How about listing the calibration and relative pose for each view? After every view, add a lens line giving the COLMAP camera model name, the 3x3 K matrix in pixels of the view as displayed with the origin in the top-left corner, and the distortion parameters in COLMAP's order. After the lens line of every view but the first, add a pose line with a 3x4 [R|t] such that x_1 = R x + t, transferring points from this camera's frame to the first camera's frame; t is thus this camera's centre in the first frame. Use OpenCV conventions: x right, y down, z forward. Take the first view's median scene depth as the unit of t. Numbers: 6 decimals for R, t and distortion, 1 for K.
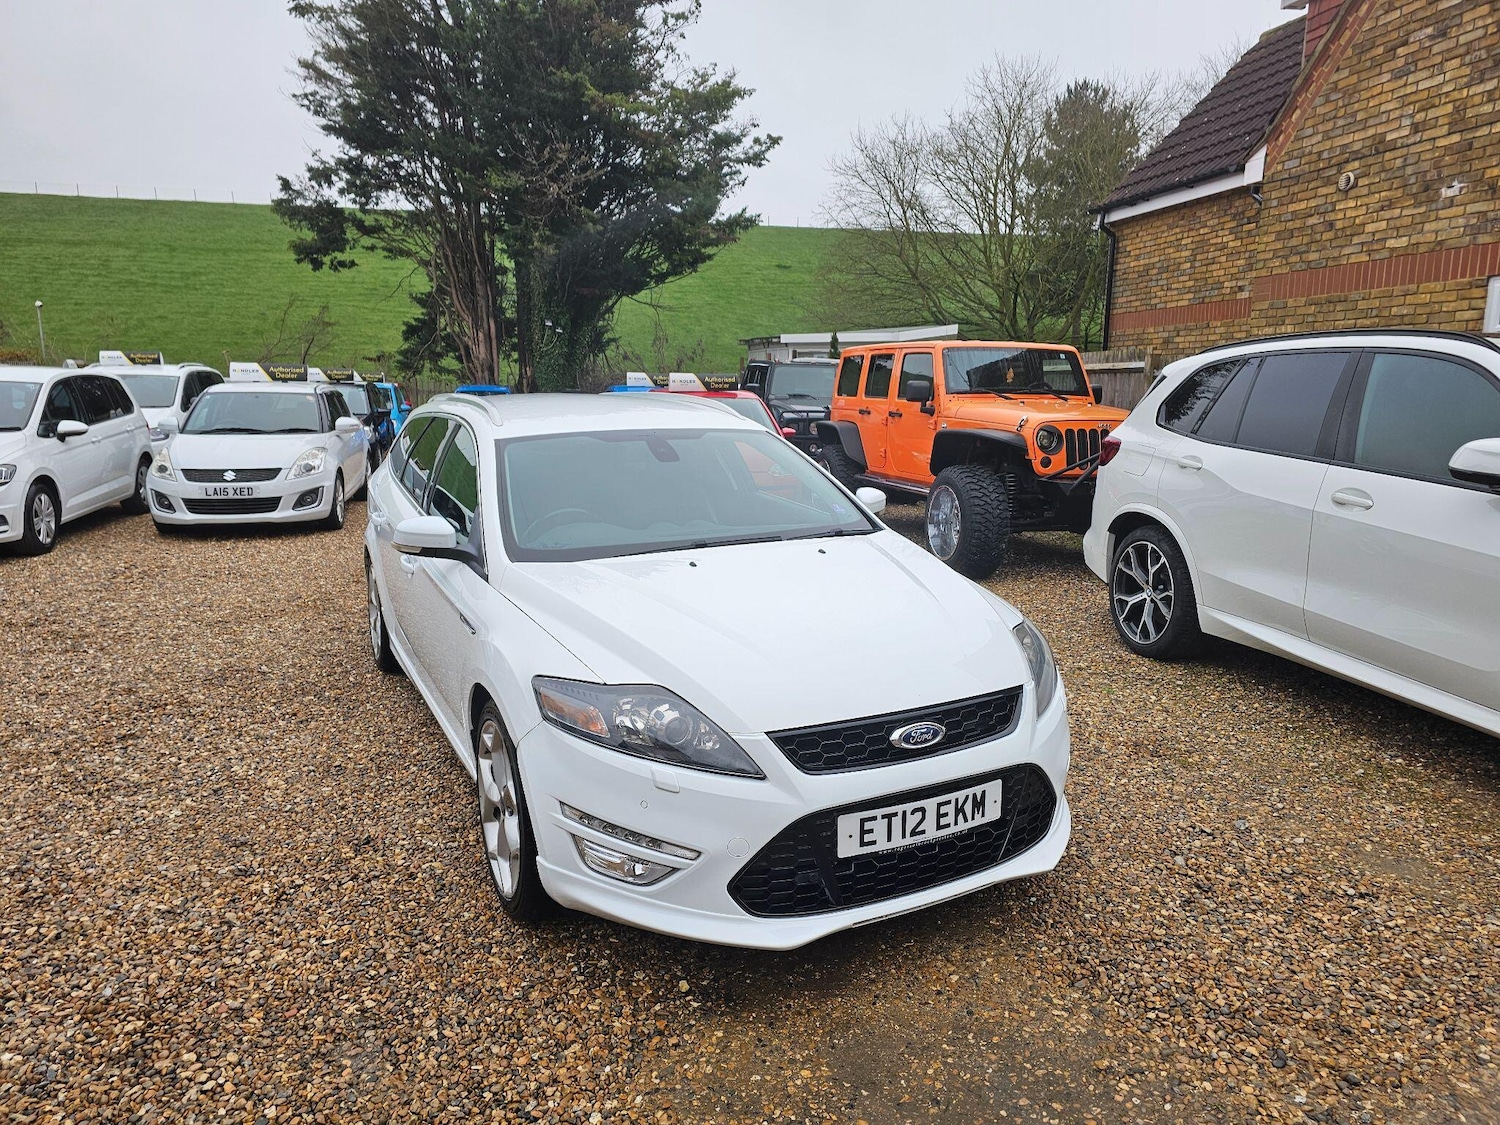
lens RADIAL K [[996.7, 0, 752.4], [0, 996.7, 566.2], [0, 0, 1]] dist [0.058456, -0.039446]
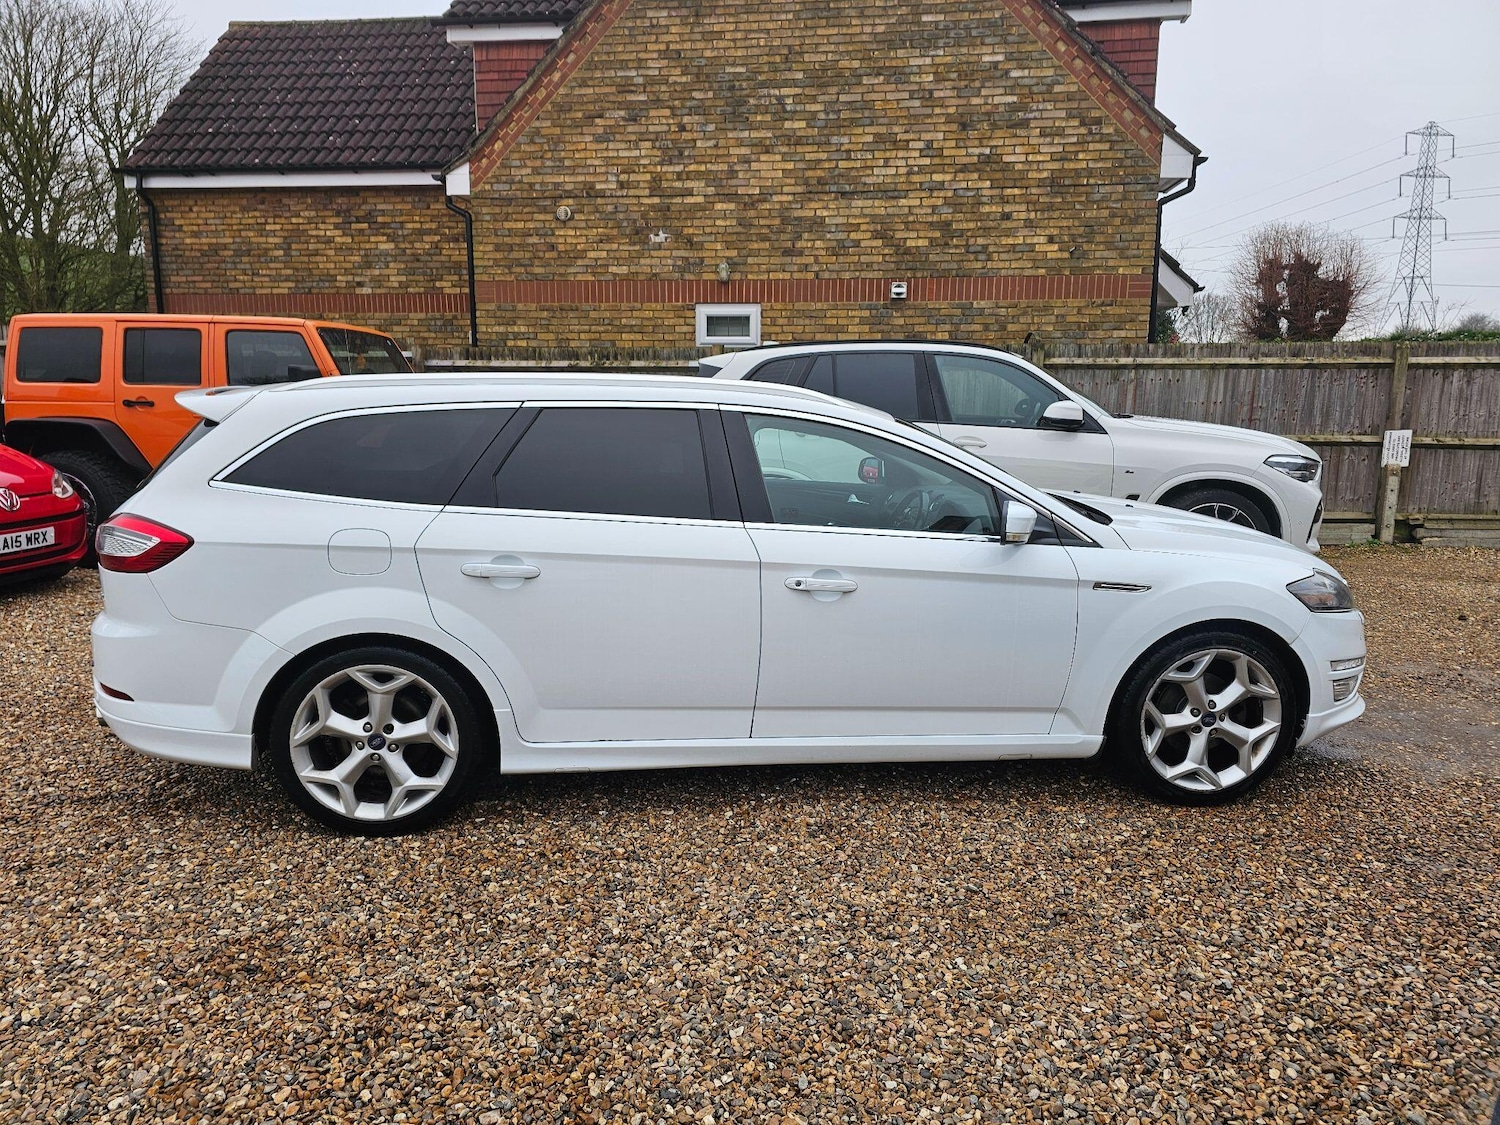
lens RADIAL K [[996.7, 0, 749.2], [0, 996.7, 562.0], [0, 0, 1]] dist [0.058456, -0.039446]
pose [[0.352249, -0.163897, 0.921444, -0.564789], [0.163340, 0.980202, 0.111907, -0.061480], [-0.921543, 0.111090, 0.372046, 0.389996]]
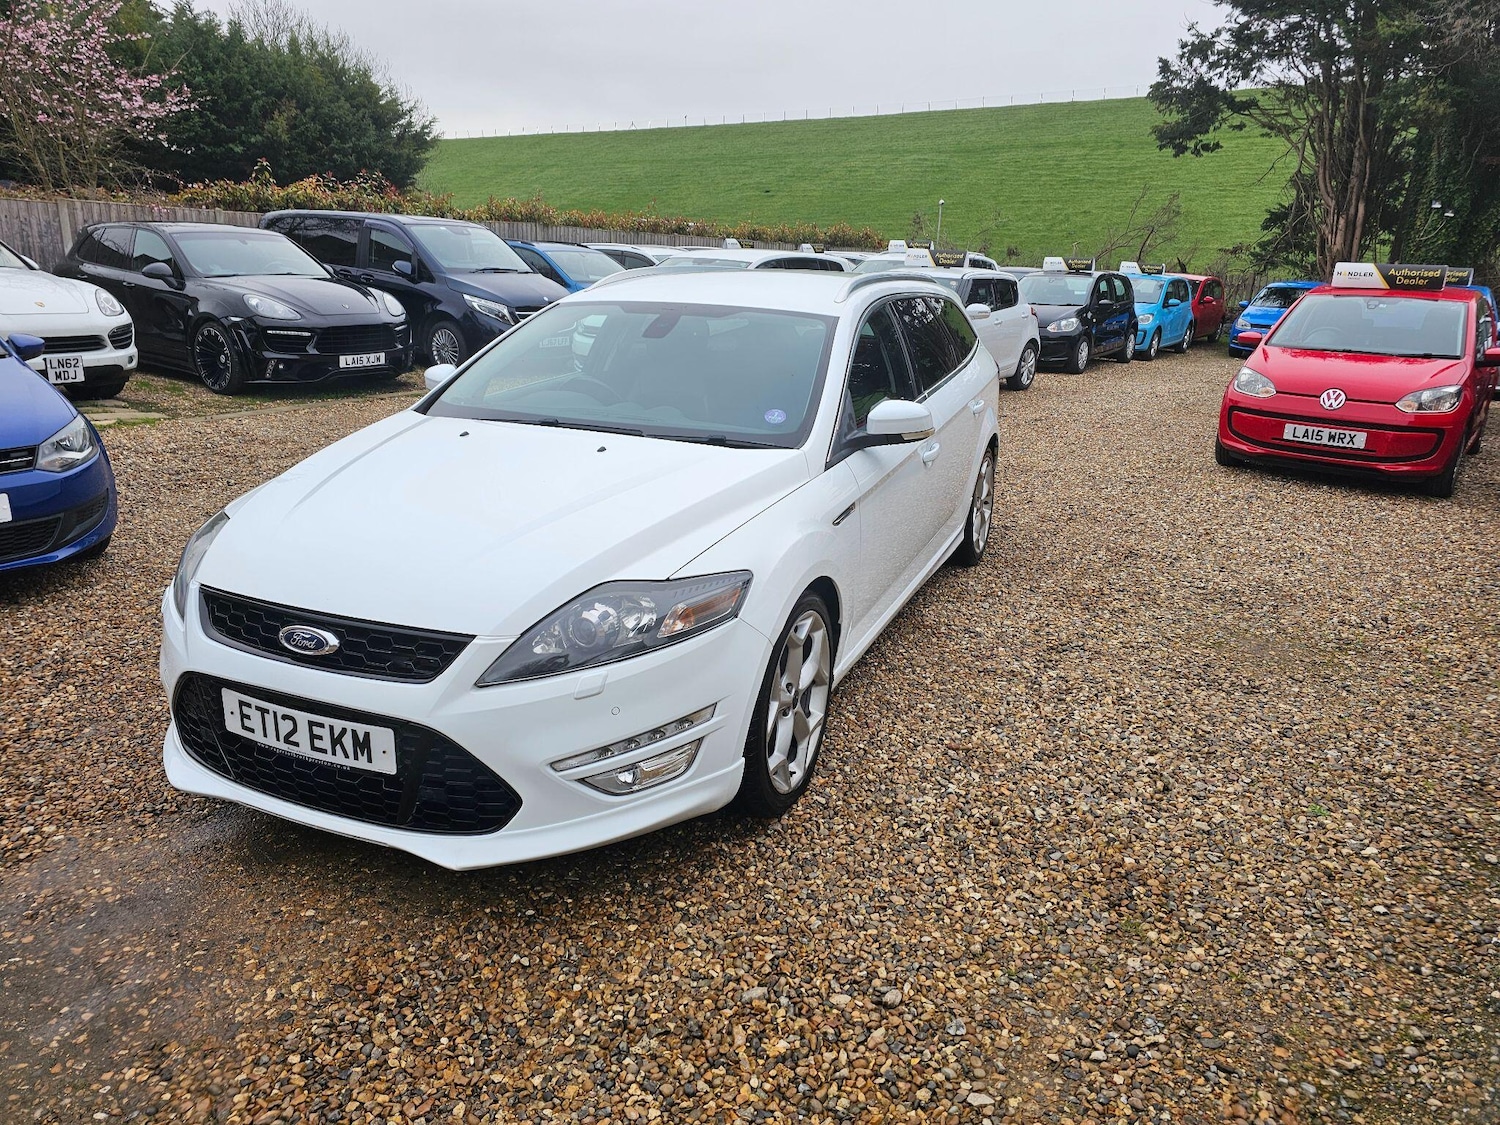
lens RADIAL K [[996.7, 0, 755.4], [0, 996.7, 550.8], [0, 0, 1]] dist [0.058456, -0.039446]
pose [[0.641326, 0.232884, -0.731071, 0.341531], [-0.171917, 0.972214, 0.158887, -0.037776], [0.747760, 0.023785, 0.663543, 0.228449]]
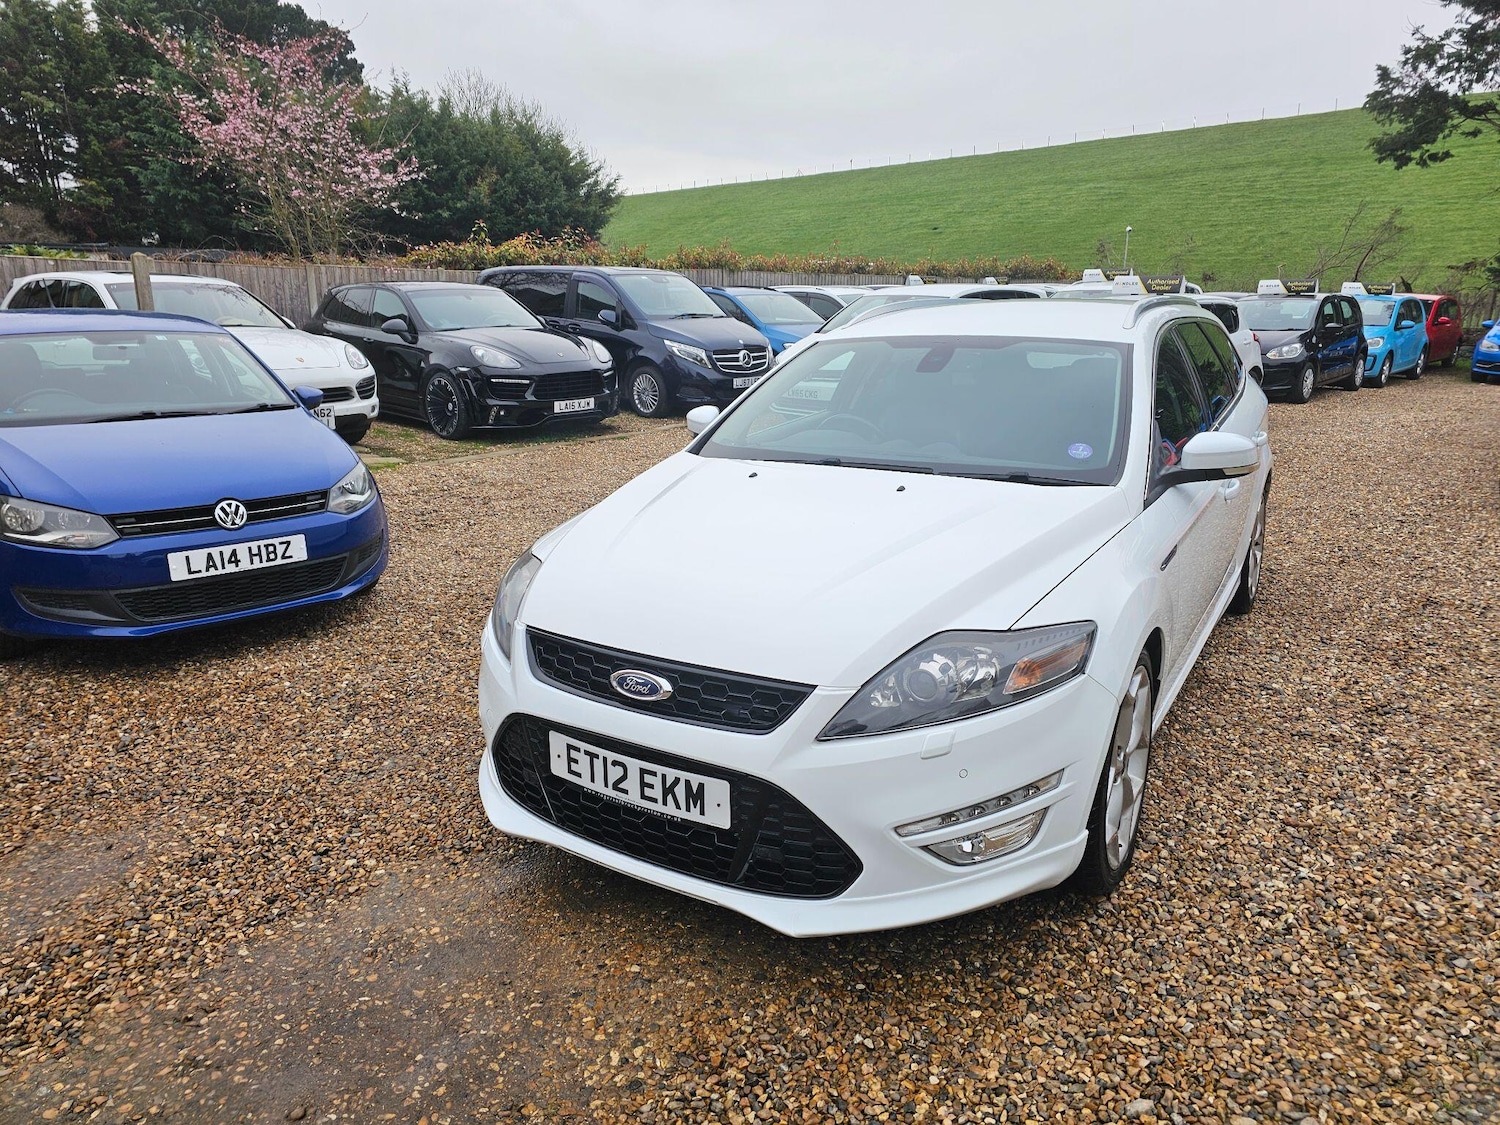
lens RADIAL K [[996.7, 0, 756.9], [0, 996.7, 551.3], [0, 0, 1]] dist [0.058456, -0.039446]
pose [[0.517242, 0.207714, -0.830251, 0.296290], [-0.154571, 0.976820, 0.148086, -0.028494], [0.841765, 0.051737, 0.537359, 0.199633]]
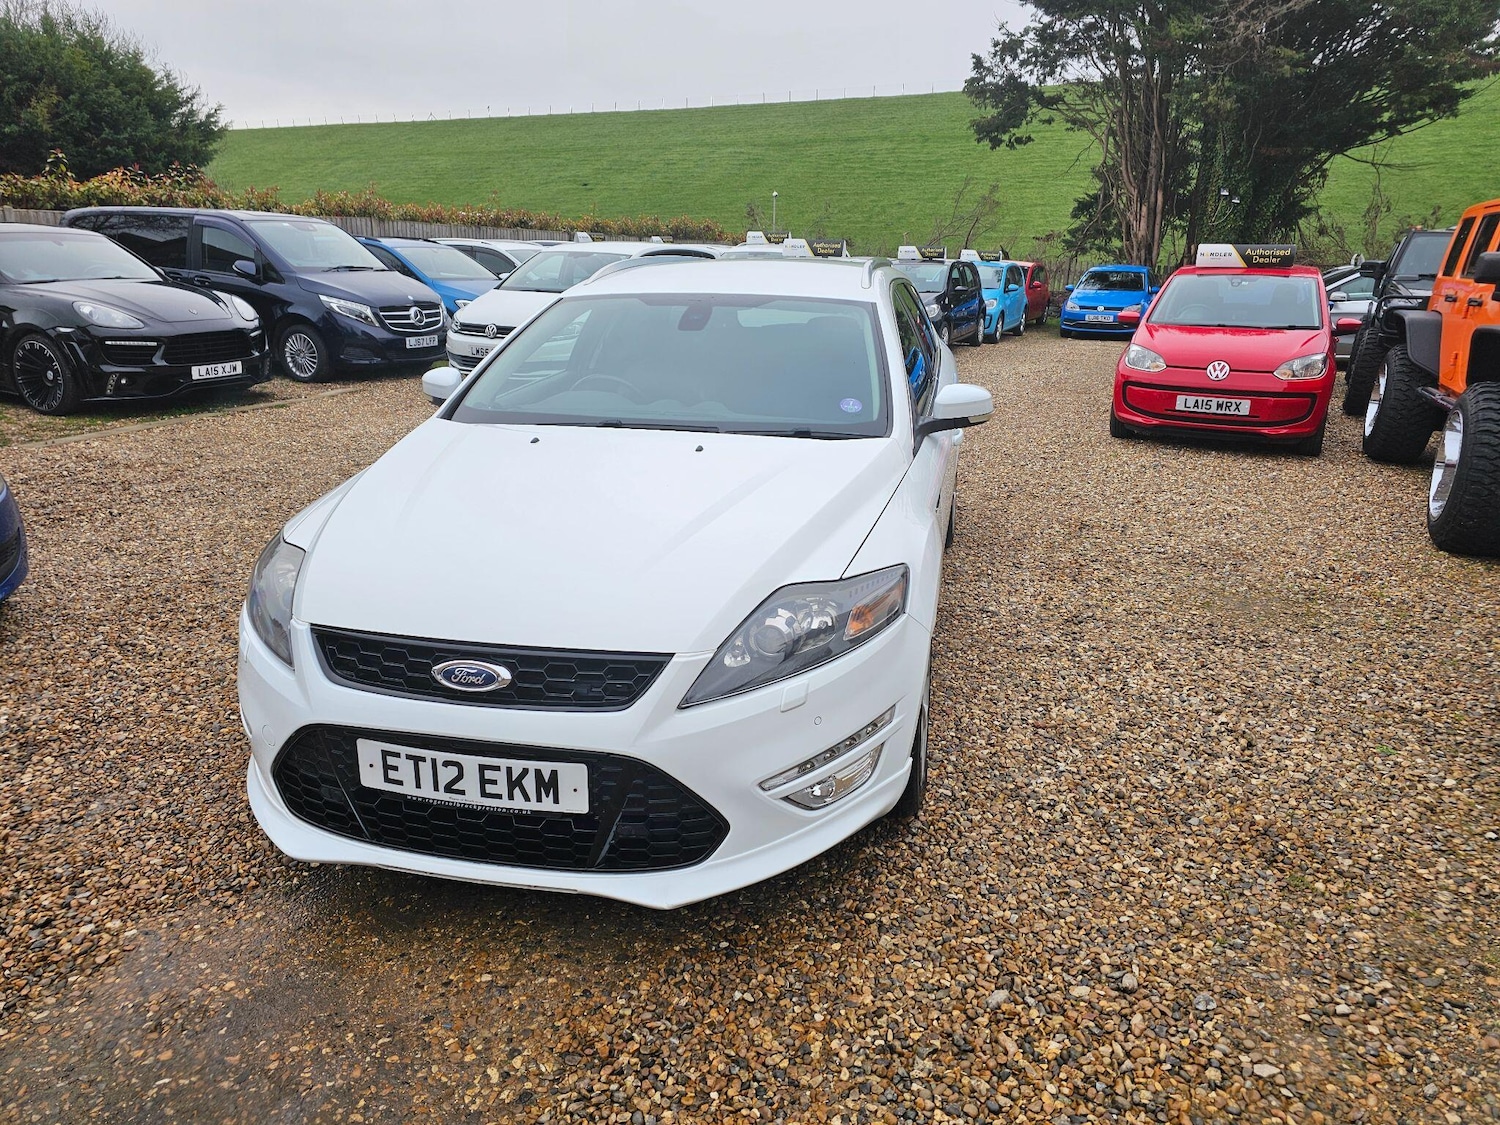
lens RADIAL K [[996.7, 0, 759.5], [0, 996.7, 550.2], [0, 0, 1]] dist [0.058456, -0.039446]
pose [[0.770564, 0.186761, -0.609386, 0.262553], [-0.128643, 0.982001, 0.138290, -0.021928], [0.624245, -0.028168, 0.780720, 0.170491]]
